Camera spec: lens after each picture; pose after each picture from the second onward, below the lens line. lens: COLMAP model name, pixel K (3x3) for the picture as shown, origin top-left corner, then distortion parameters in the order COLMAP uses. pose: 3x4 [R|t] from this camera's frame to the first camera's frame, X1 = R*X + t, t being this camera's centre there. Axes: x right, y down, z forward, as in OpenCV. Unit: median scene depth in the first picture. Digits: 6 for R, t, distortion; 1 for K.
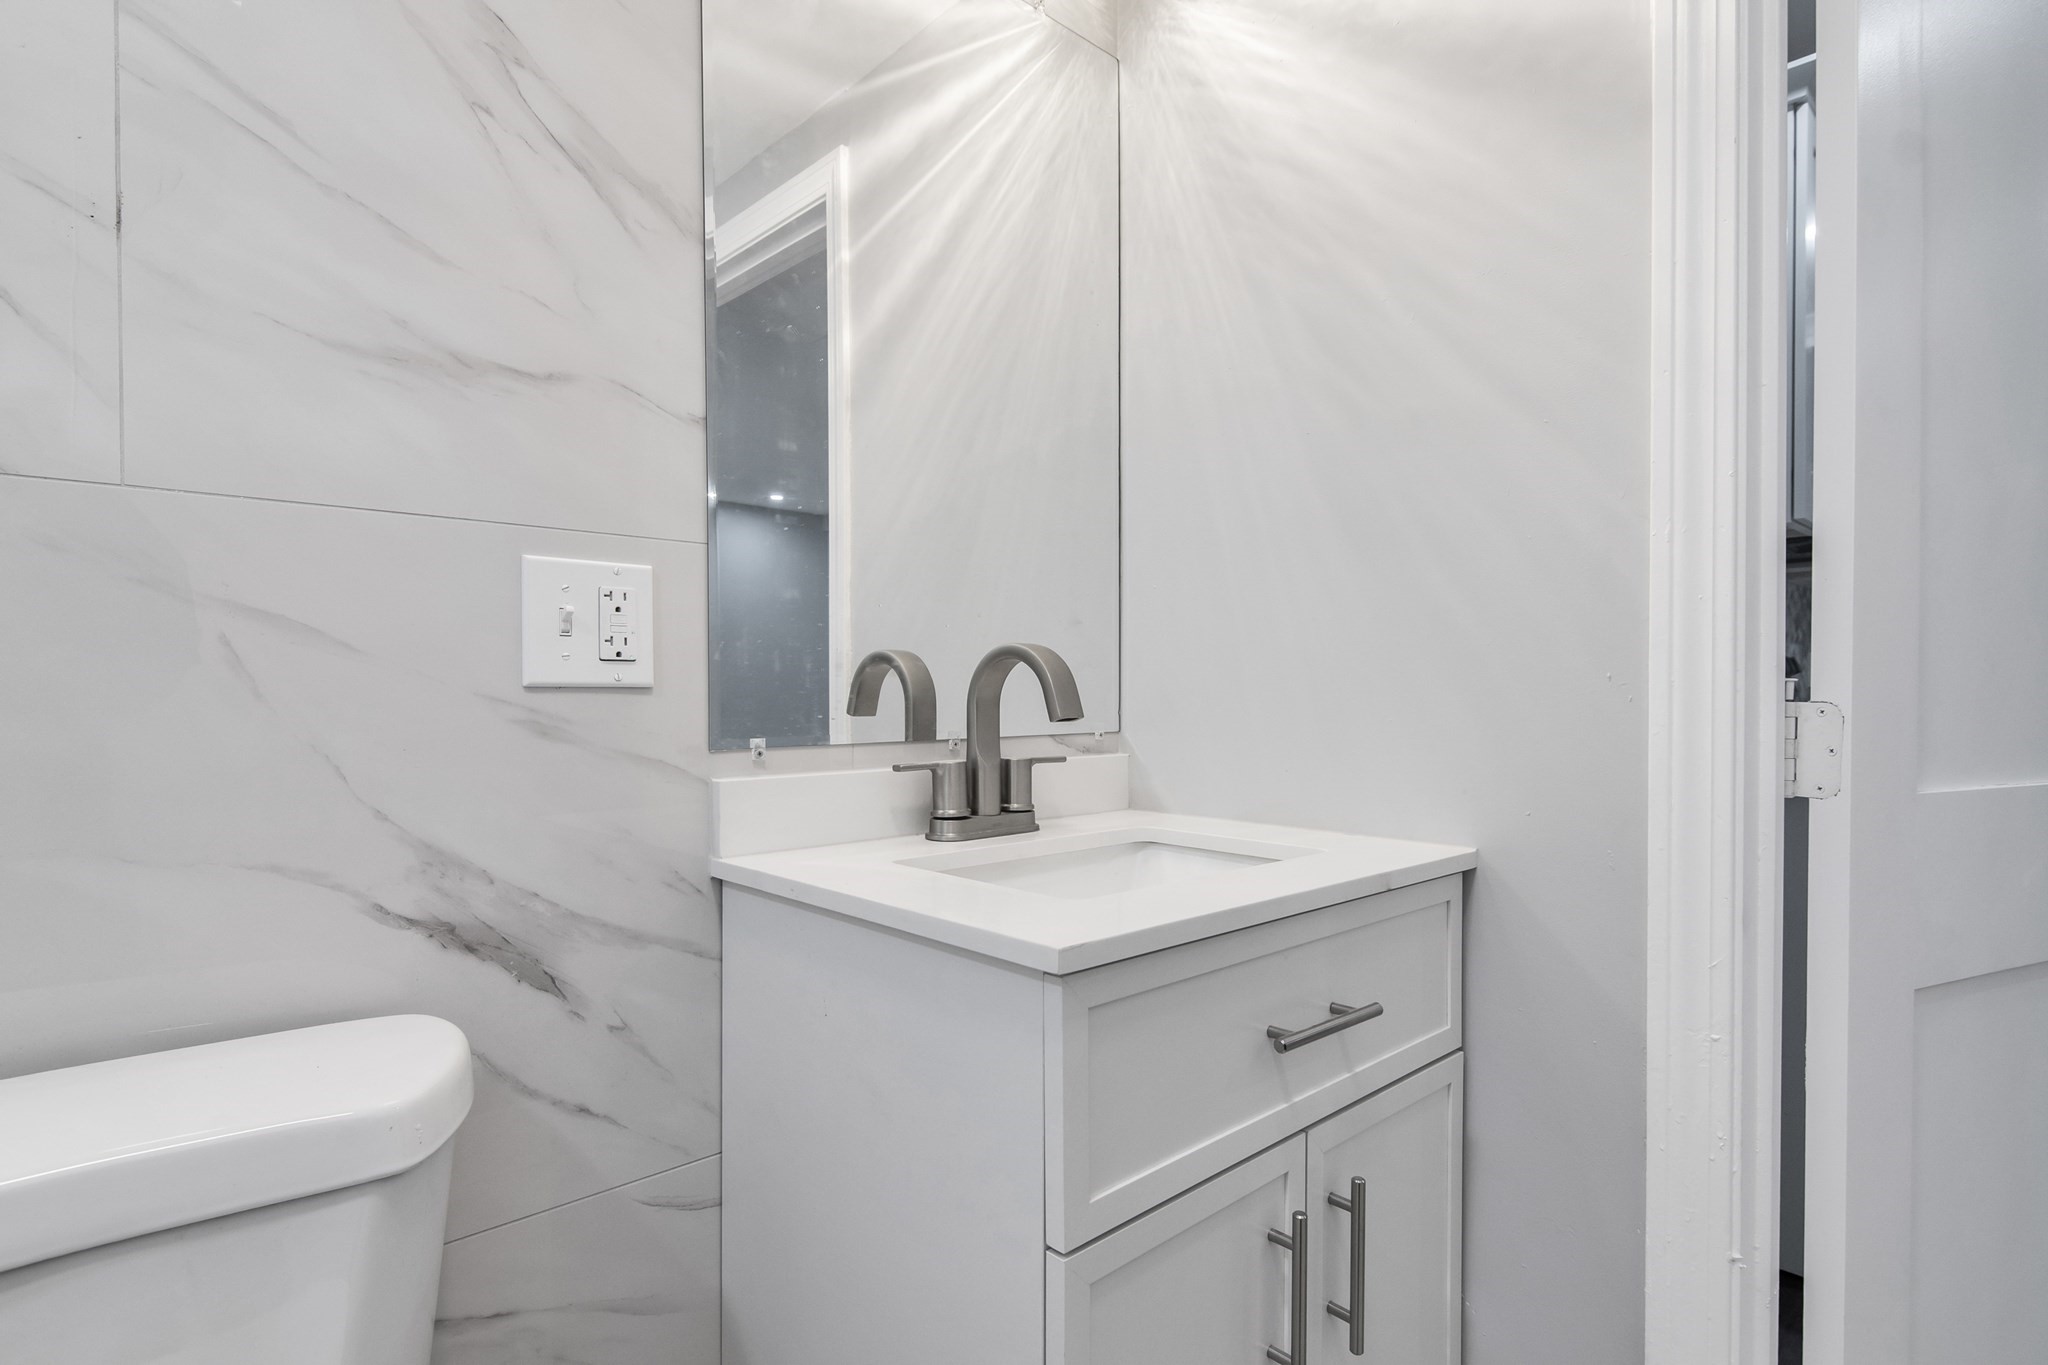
lens RADIAL K [[1042.7, 0, 1024.0], [0, 1042.7, 682.5], [0, 0, 1]] dist [-0.001810, -0.000861]
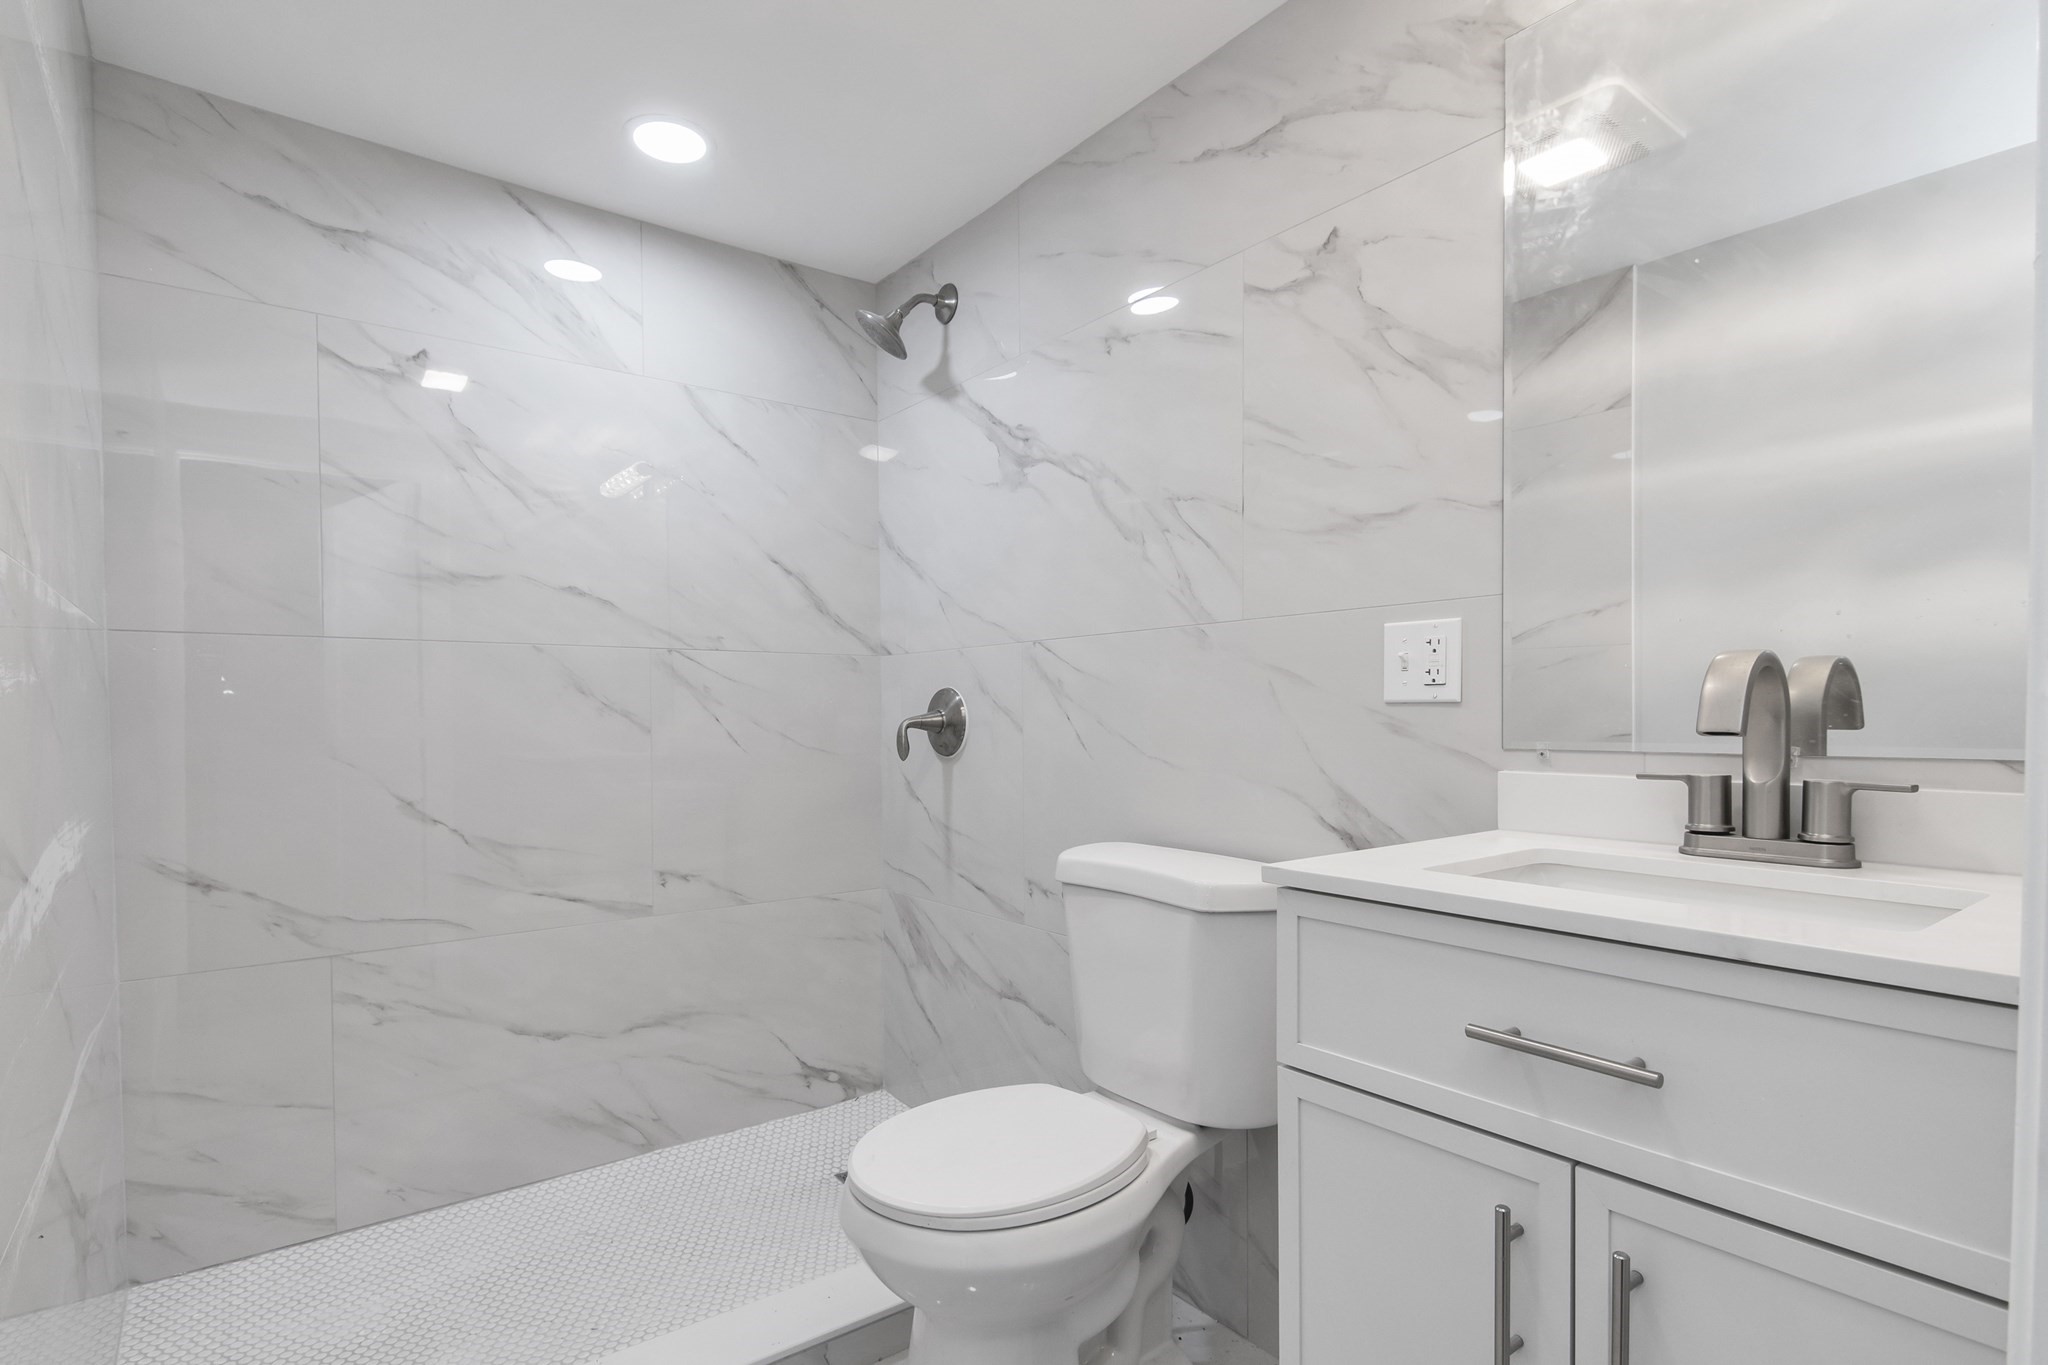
lens RADIAL K [[1029.3, 0, 1023.2], [0, 1029.3, 720.6], [0, 0, 1]] dist [0.031002, -0.020828]
pose [[-0.100880, 0.003546, -0.994892, 1.202622], [0.004481, 0.999985, 0.003109, 0.024242], [0.994888, -0.004144, -0.100895, 0.577516]]
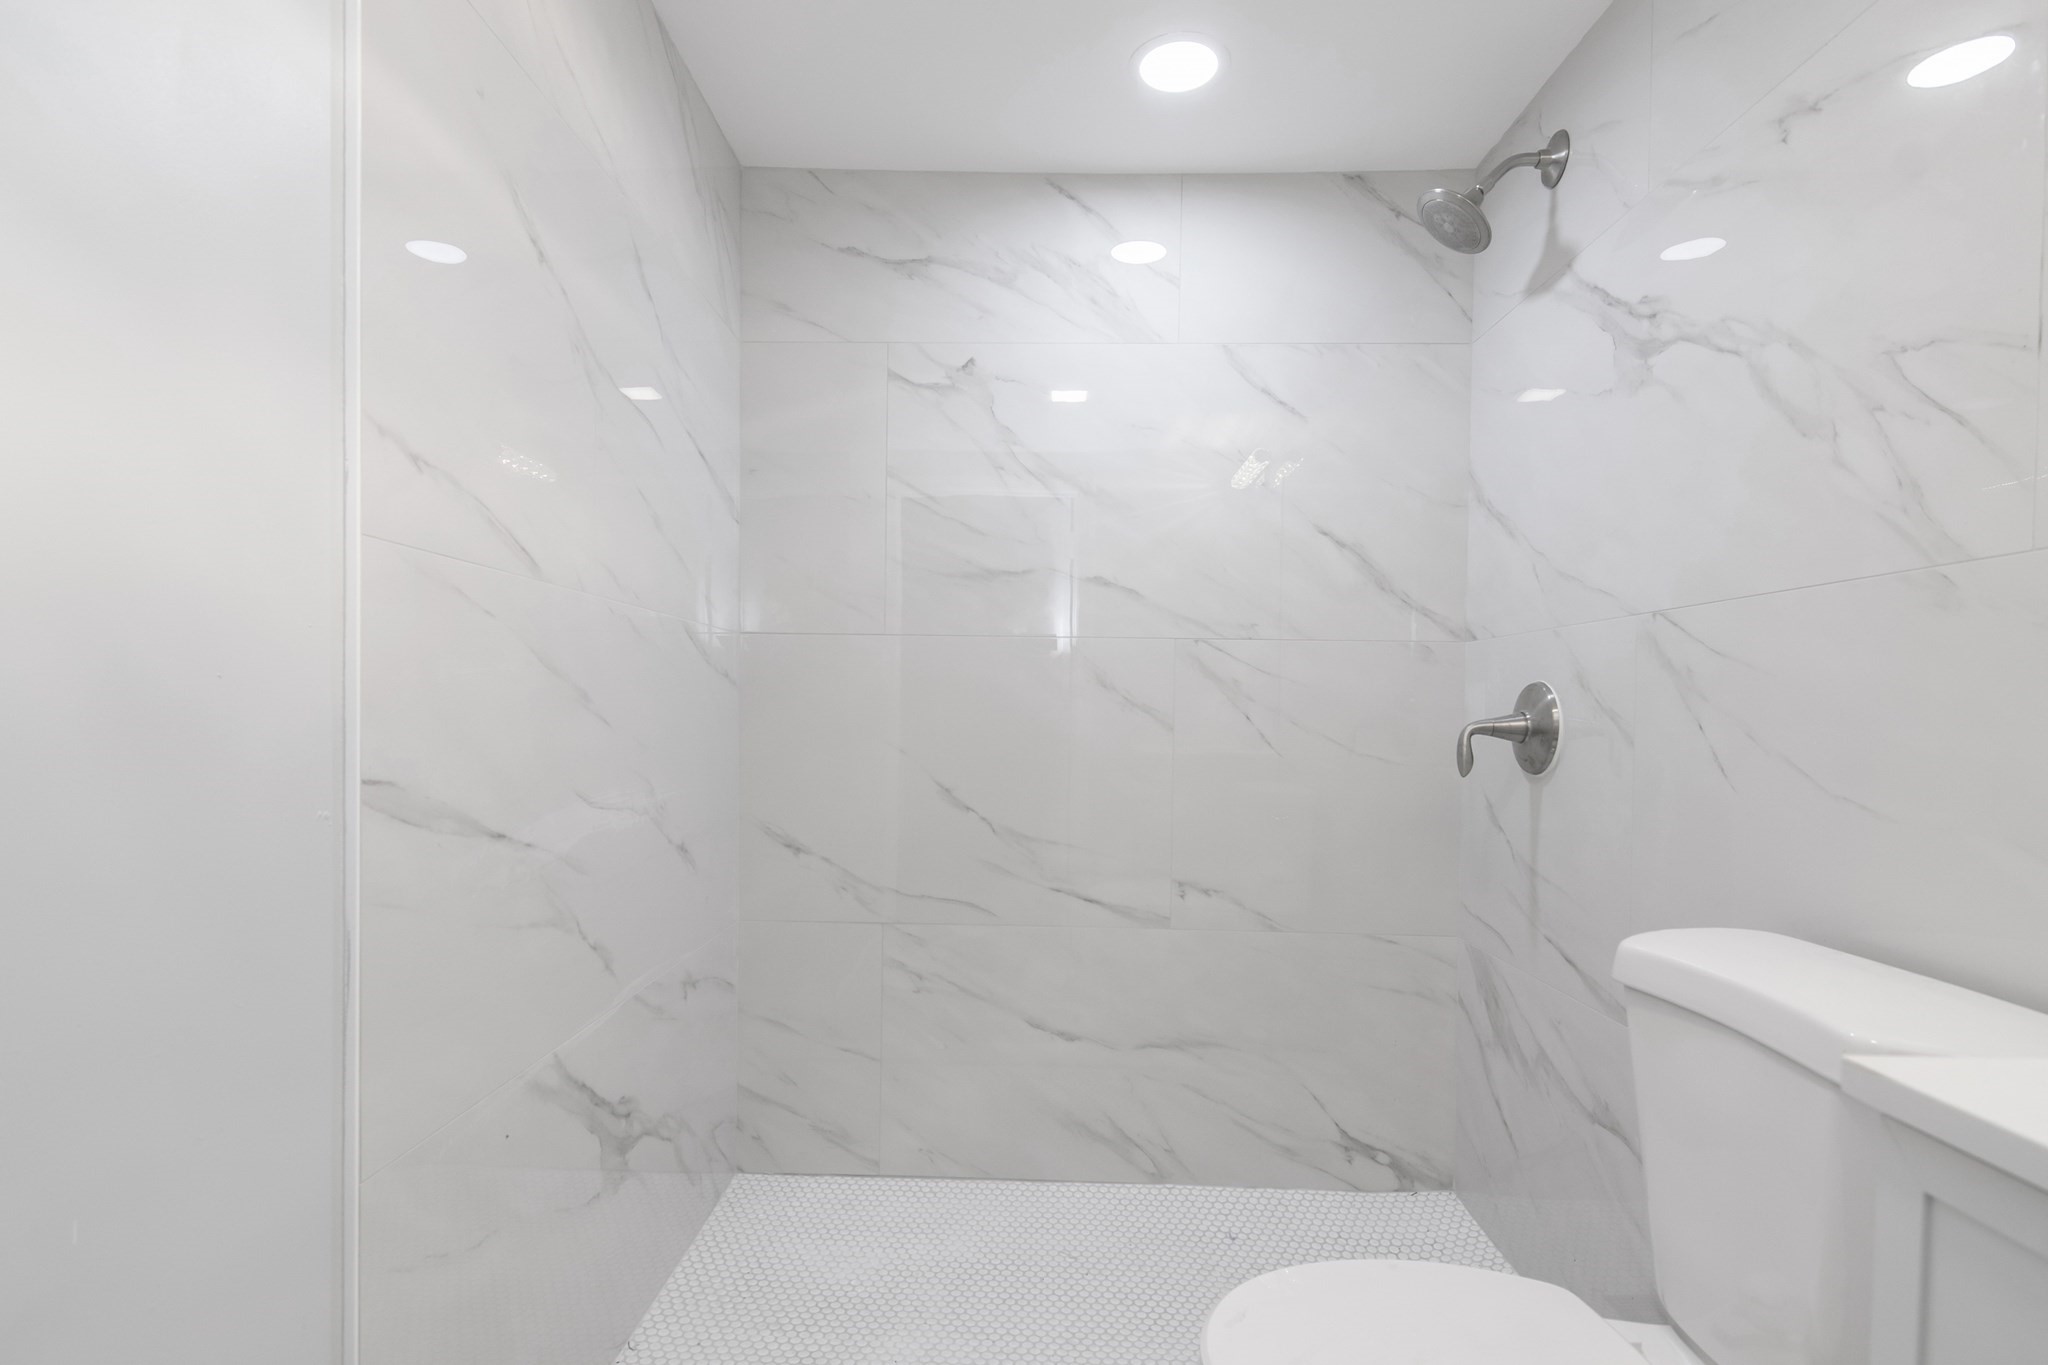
lens RADIAL K [[1029.3, 0, 1023.2], [0, 1029.3, 720.6], [0, 0, 1]] dist [0.031002, -0.020828]
pose [[-0.704775, -0.005914, -0.709407, 0.686142], [-0.018434, 0.999780, 0.009979, 0.019132], [0.709192, 0.020110, -0.704729, 0.804414]]
